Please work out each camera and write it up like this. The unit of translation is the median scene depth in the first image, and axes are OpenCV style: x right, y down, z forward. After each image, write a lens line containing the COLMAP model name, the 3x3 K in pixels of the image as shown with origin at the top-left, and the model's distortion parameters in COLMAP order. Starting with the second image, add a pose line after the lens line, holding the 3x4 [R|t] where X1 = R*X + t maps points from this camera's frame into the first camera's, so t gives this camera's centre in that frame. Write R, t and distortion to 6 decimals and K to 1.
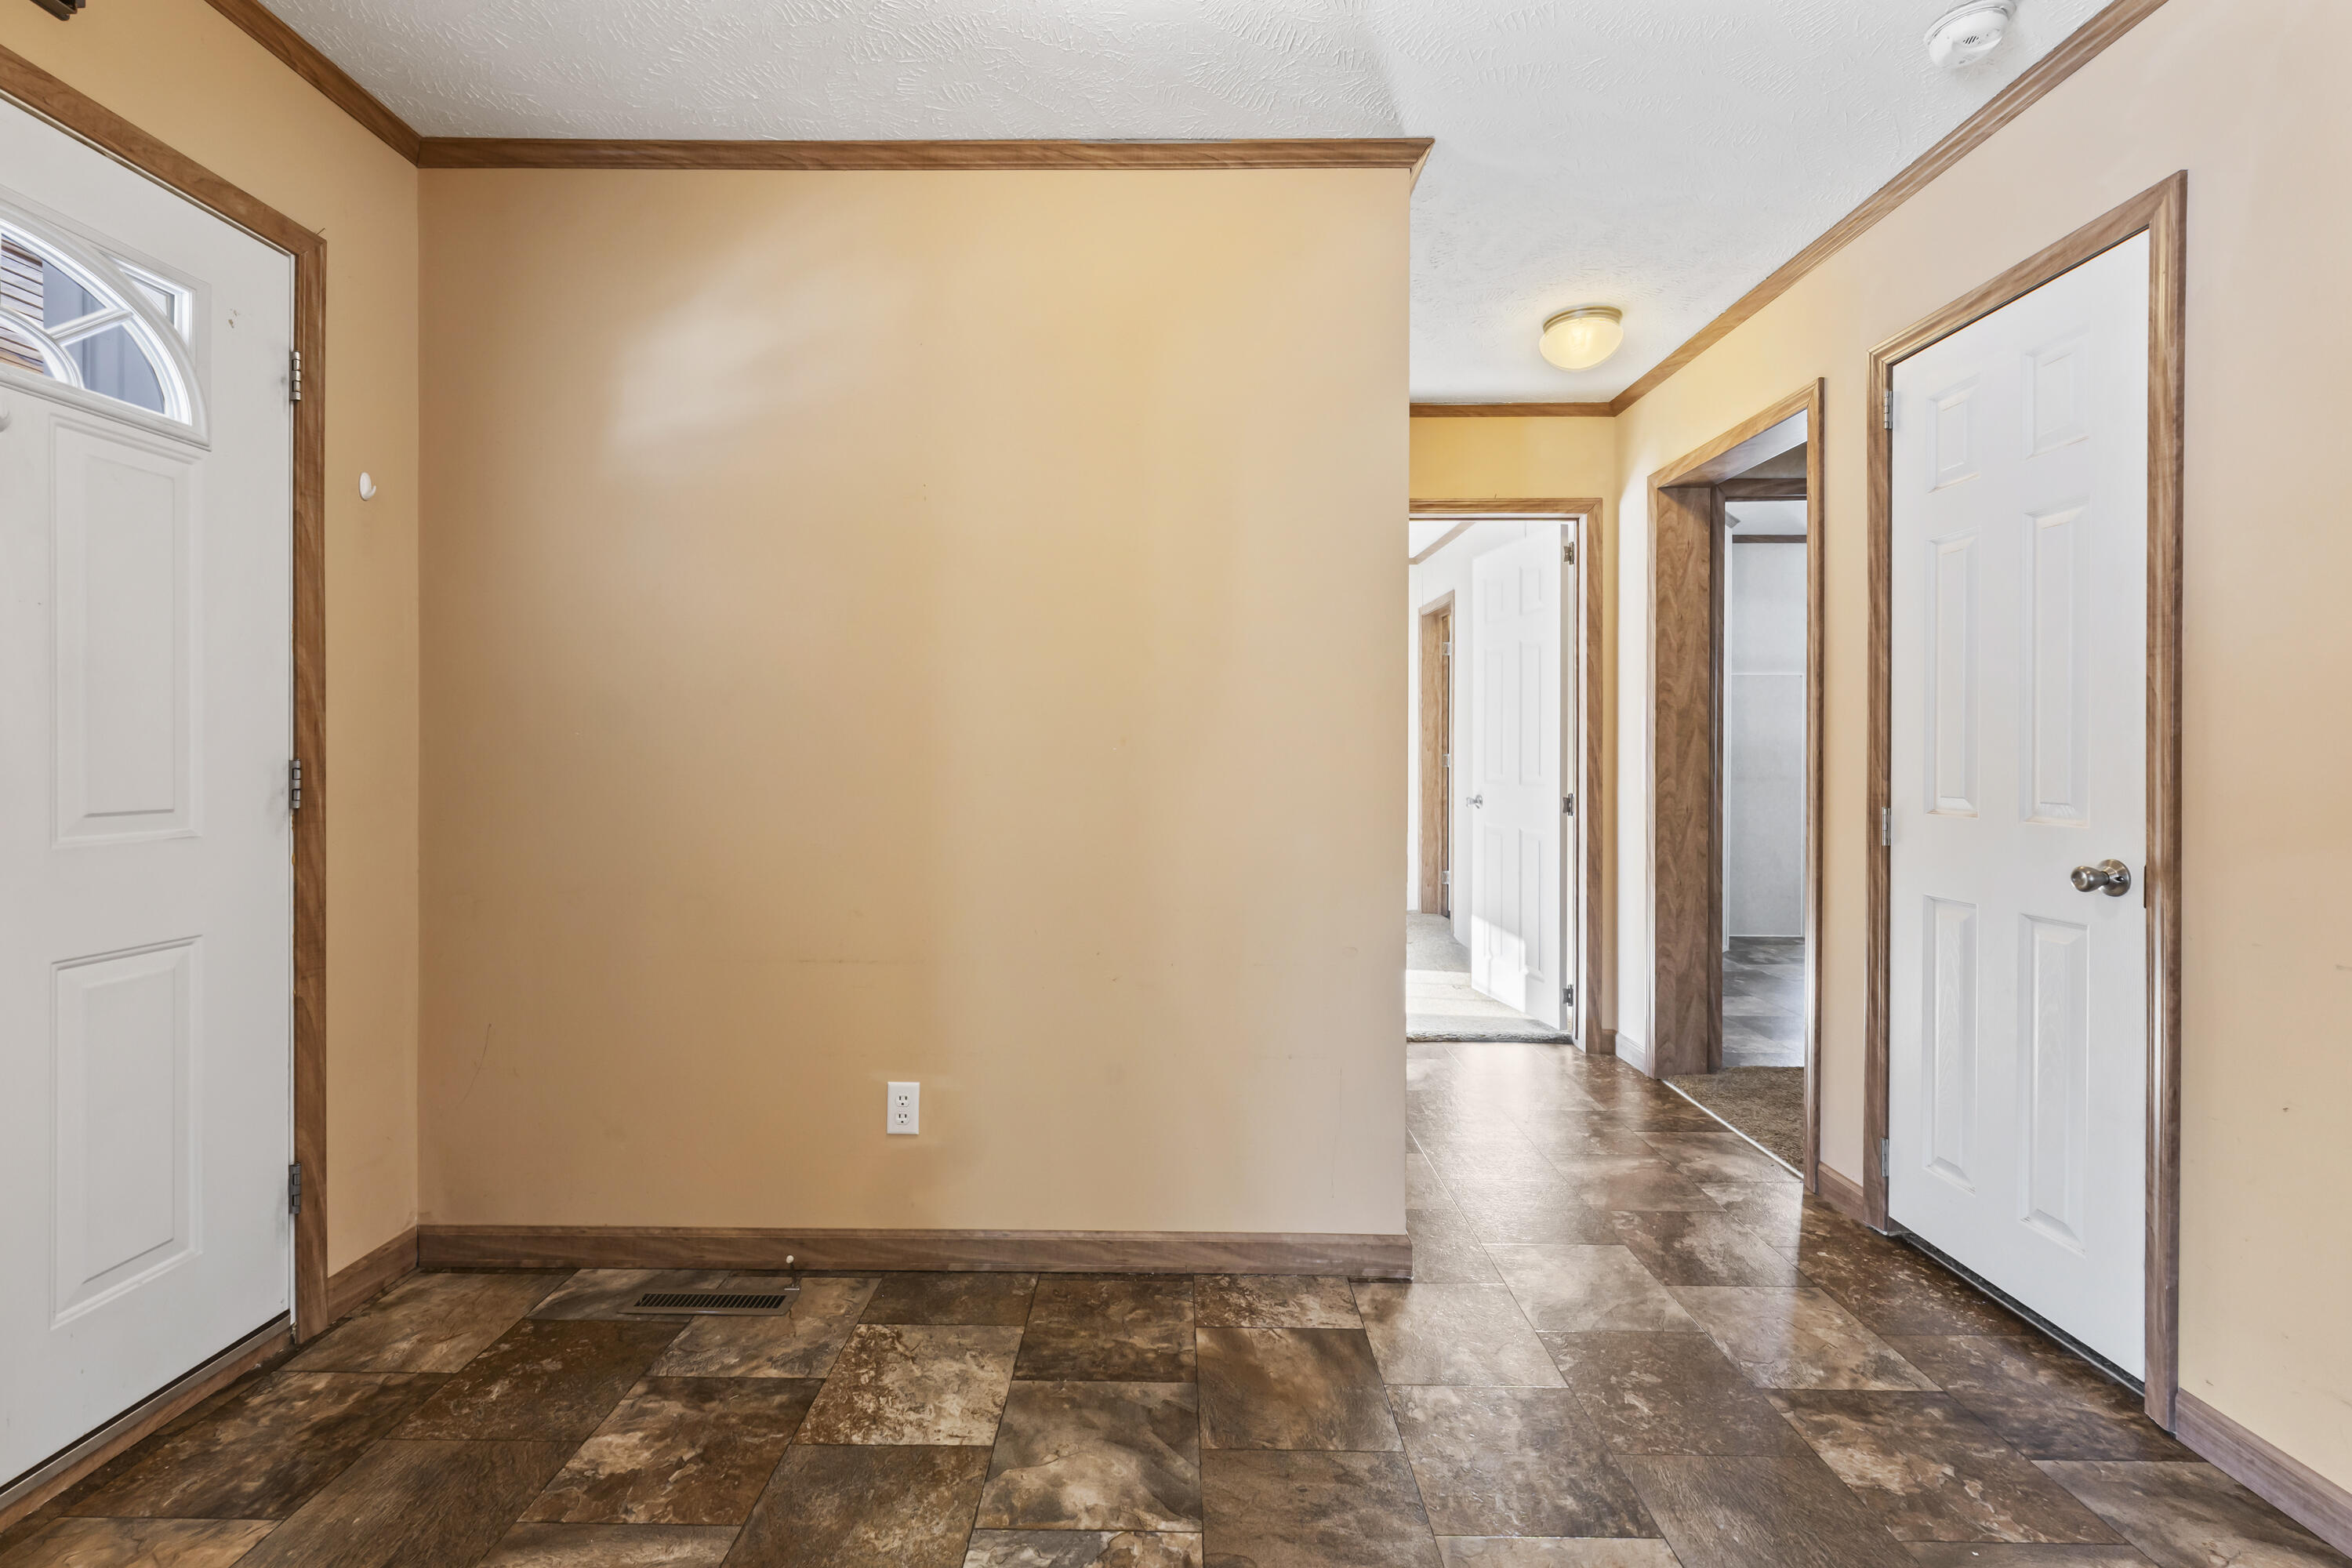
lens RADIAL K [[981.6, 0, 1164.9], [0, 981.6, 758.1], [0, 0, 1]] dist [-0.000666, -0.000462]
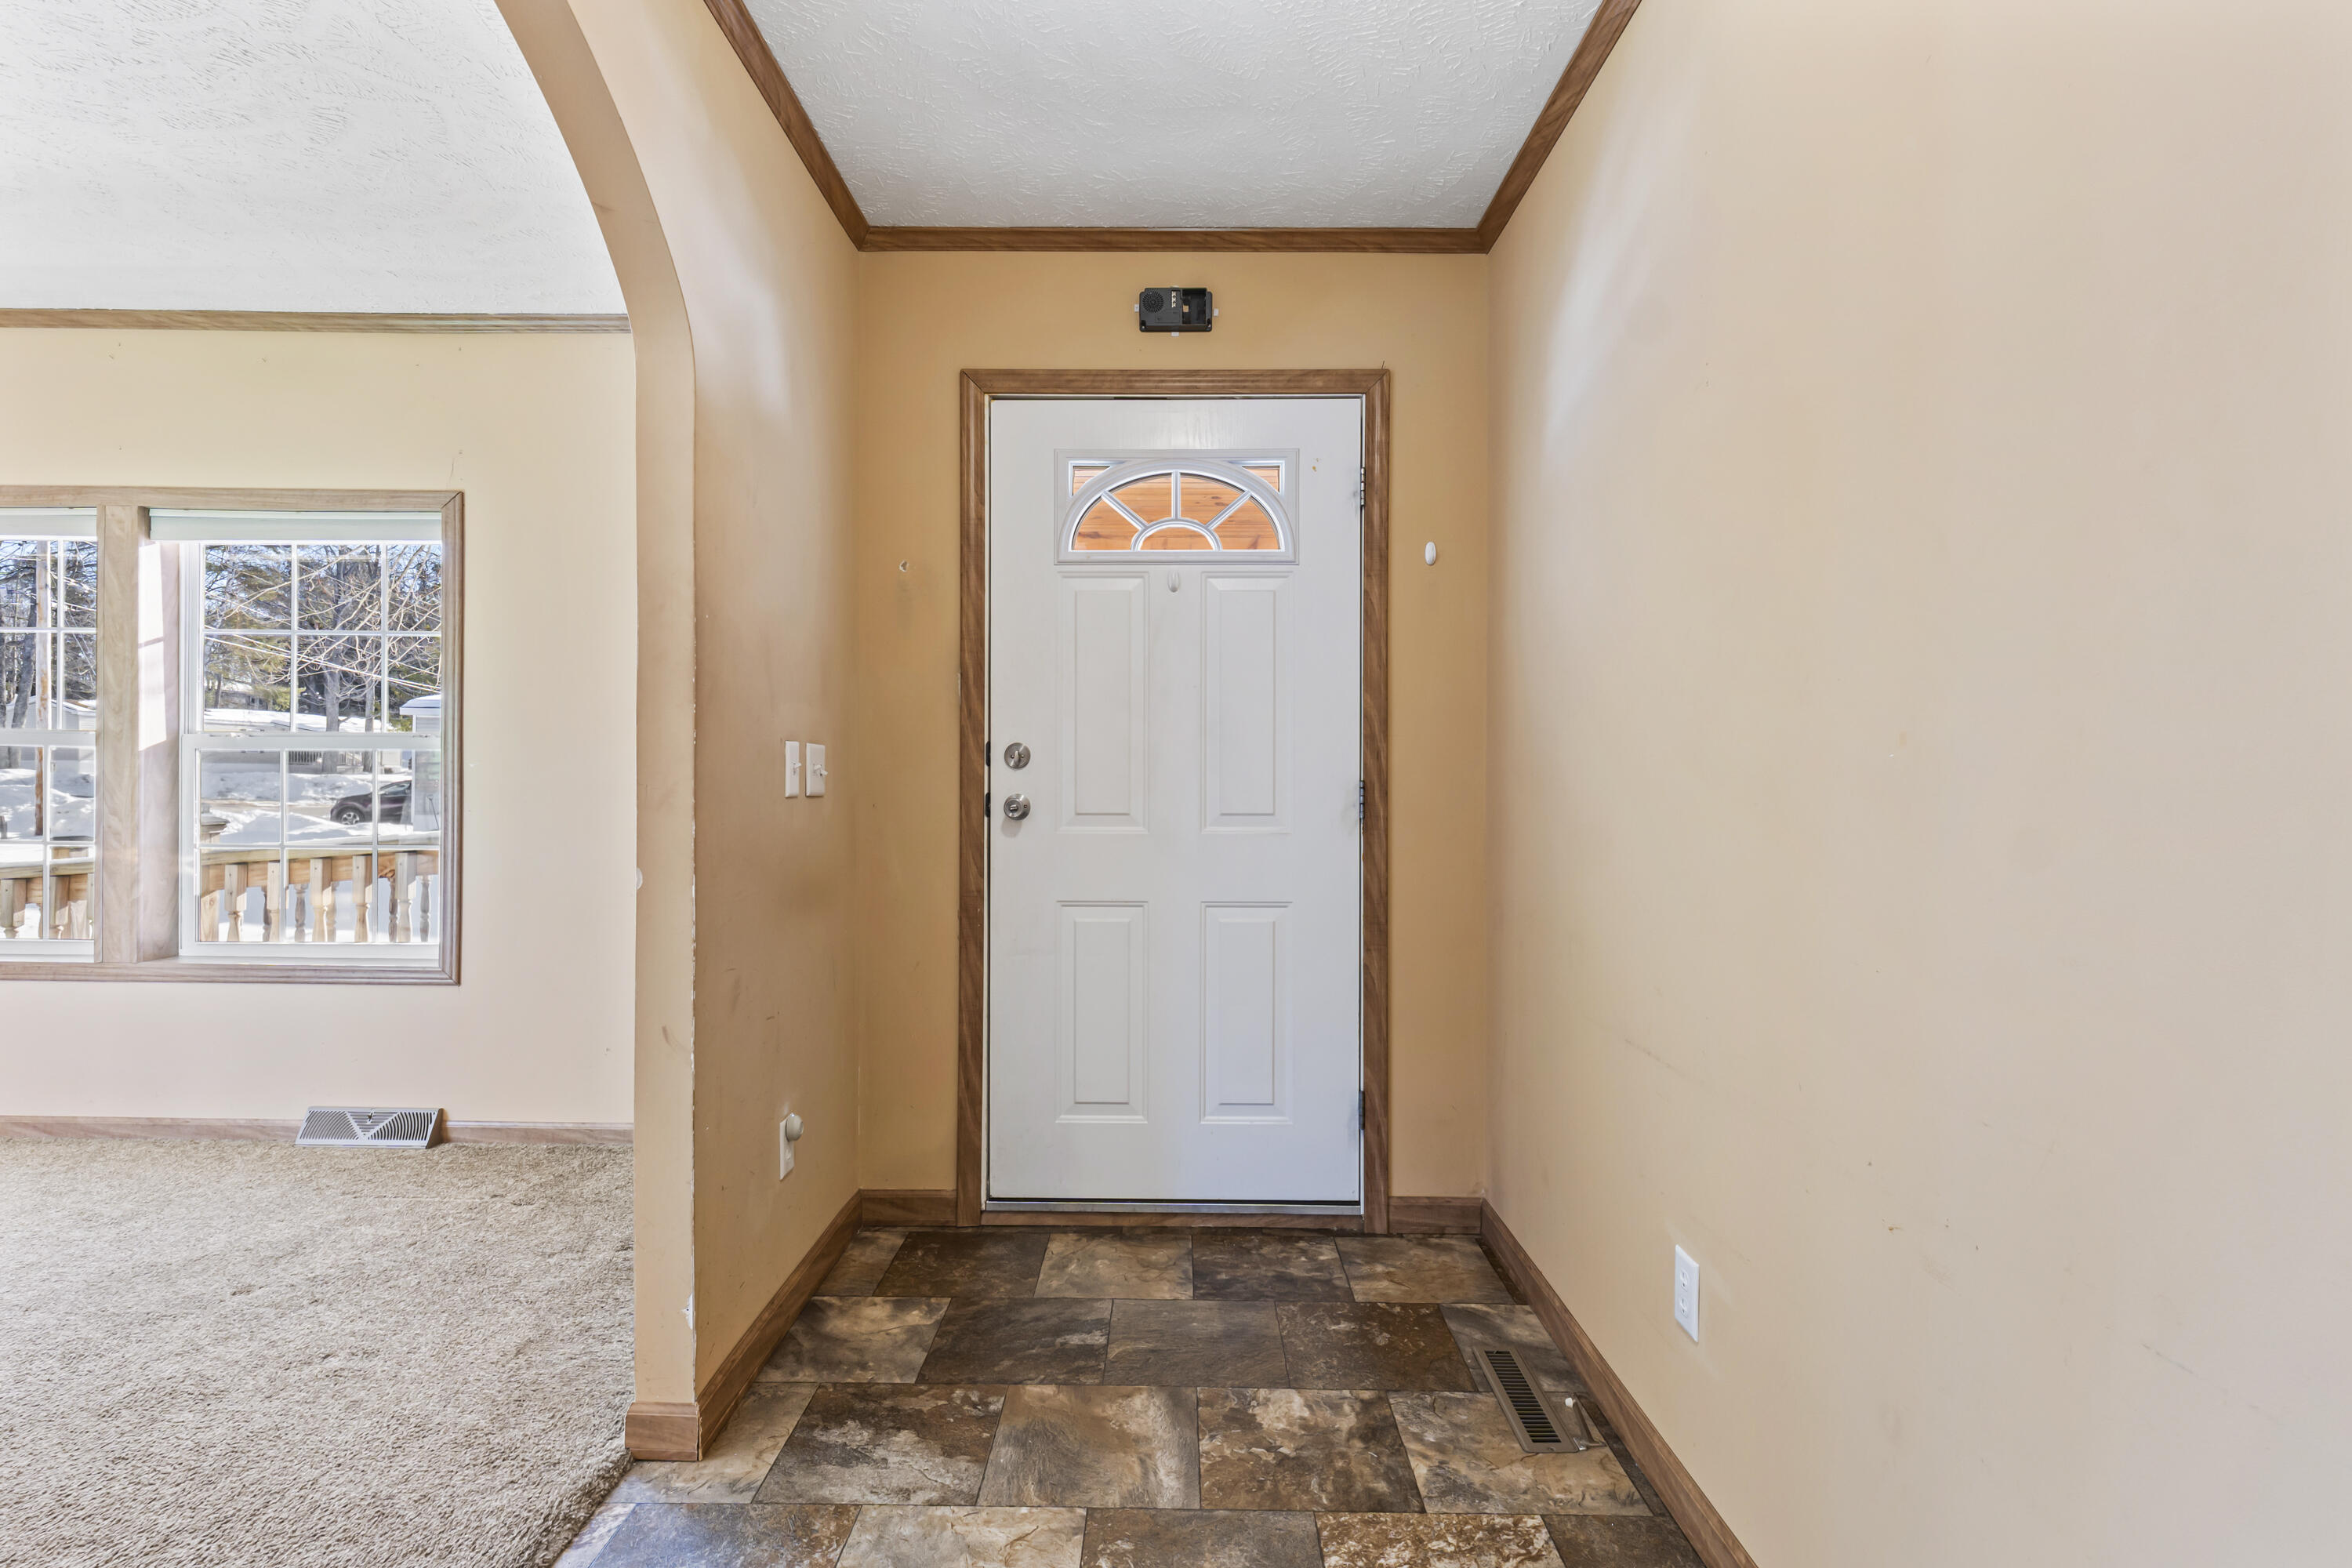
lens RADIAL K [[1091.9, 0, 1166.4], [0, 1091.9, 786.4], [0, 0, 1]] dist [-0.001484, -0.000194]
pose [[0.004060, -0.000189, -0.999992, 0.568944], [-0.008158, 0.999967, -0.000222, 0.011363], [0.999958, 0.008158, 0.004058, 0.742244]]
